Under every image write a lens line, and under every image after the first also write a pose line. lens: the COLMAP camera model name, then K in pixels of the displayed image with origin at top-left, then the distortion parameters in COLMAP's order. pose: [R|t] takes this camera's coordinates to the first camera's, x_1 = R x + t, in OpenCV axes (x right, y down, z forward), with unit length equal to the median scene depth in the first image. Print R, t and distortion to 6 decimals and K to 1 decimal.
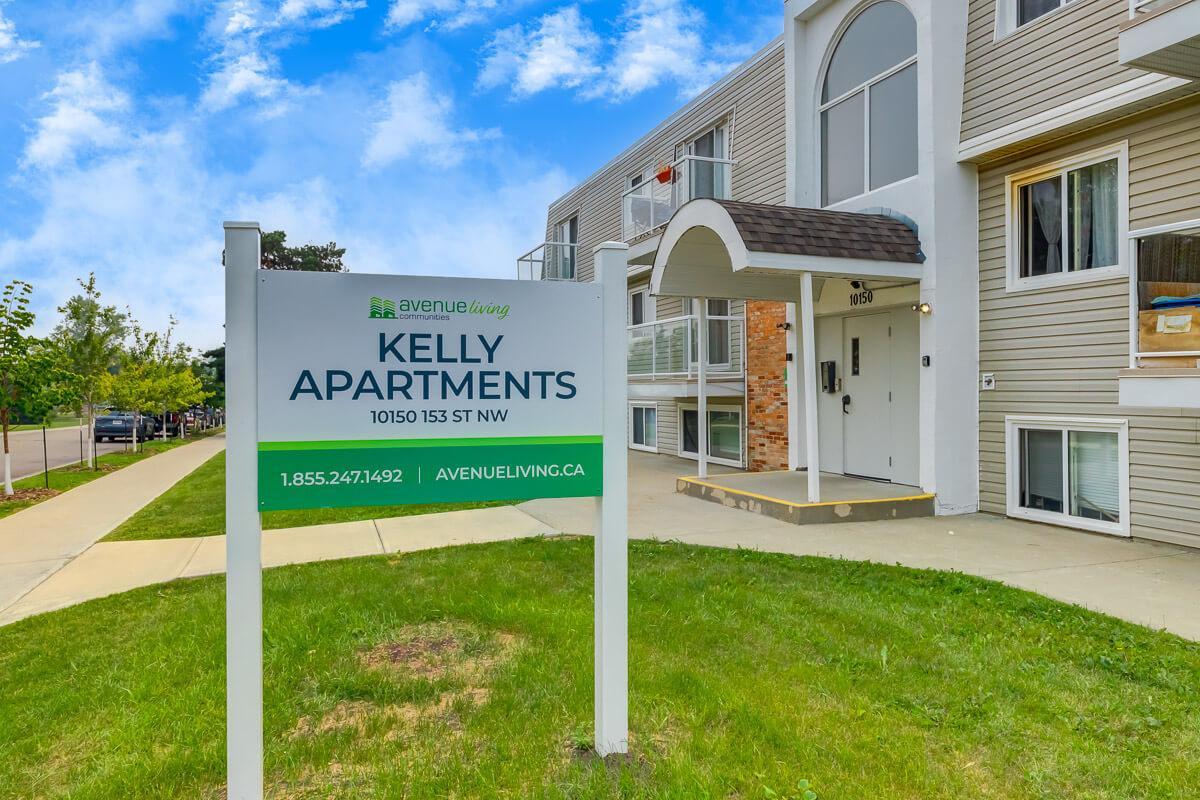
lens RADIAL K [[824.4, 0, 595.6], [0, 824.4, 387.9], [0, 0, 1]] dist [-0.001131, -0.002640]
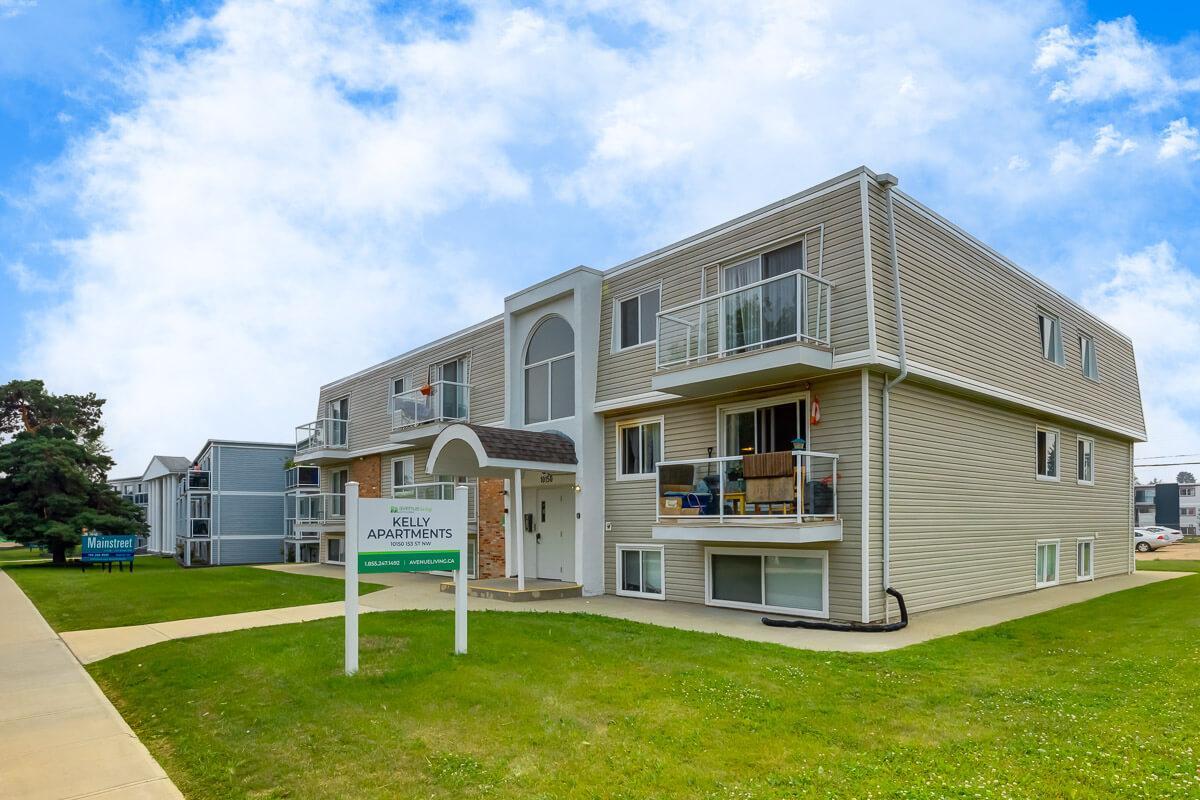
lens RADIAL K [[718.6, 0, 597.0], [0, 718.6, 516.0], [0, 0, 1]] dist [-0.003363, -0.000835]
pose [[0.931190, 0.006497, 0.364477, -0.165798], [-0.002570, 0.999933, -0.011258, -0.013263], [-0.364525, 0.009546, 0.931145, -0.567070]]
